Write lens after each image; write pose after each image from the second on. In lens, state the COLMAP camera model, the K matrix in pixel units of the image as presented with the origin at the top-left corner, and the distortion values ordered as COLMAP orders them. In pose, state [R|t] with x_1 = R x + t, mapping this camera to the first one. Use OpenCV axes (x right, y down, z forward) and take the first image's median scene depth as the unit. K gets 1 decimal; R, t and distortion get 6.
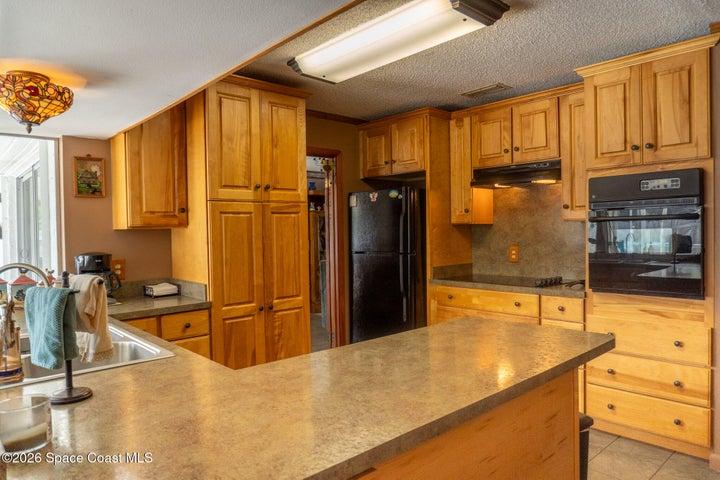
lens RADIAL K [[479.1, 0, 361.7], [0, 479.1, 239.9], [0, 0, 1]] dist [-0.010033, 0.001485]
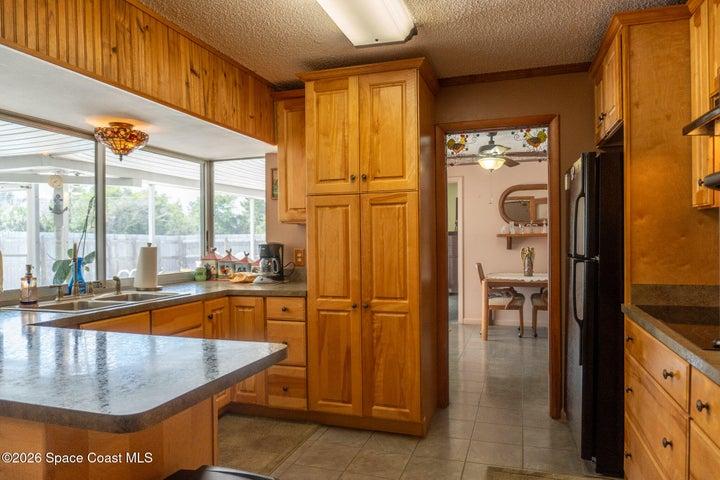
lens RADIAL K [[479.1, 0, 362.8], [0, 479.1, 239.9], [0, 0, 1]] dist [-0.010033, 0.001485]
pose [[0.495193, 0.017671, -0.868603, 0.619986], [-0.016276, 0.999806, 0.011062, 0.001574], [0.868630, 0.008660, 0.495385, 0.538371]]
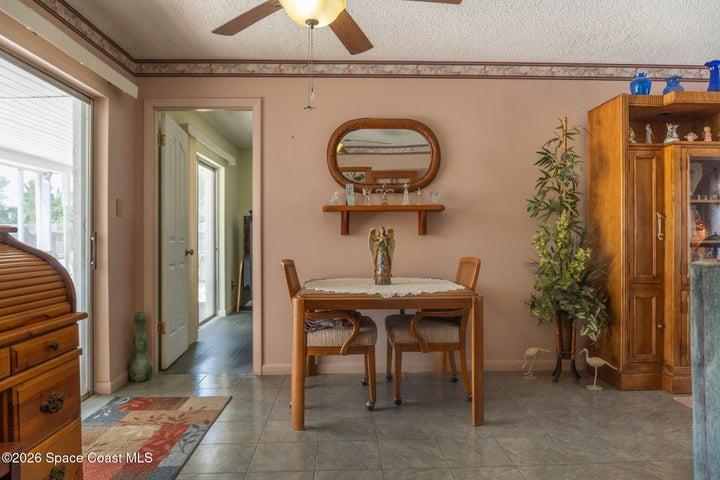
lens RADIAL K [[479.1, 0, 360.1], [0, 479.1, 239.0], [0, 0, 1]] dist [-0.010033, 0.001485]
pose [[0.768401, 0.017437, -0.639731, -0.110910], [-0.022357, 0.999750, 0.000397, 0.063805], [0.639578, 0.013998, 0.768598, 1.265879]]
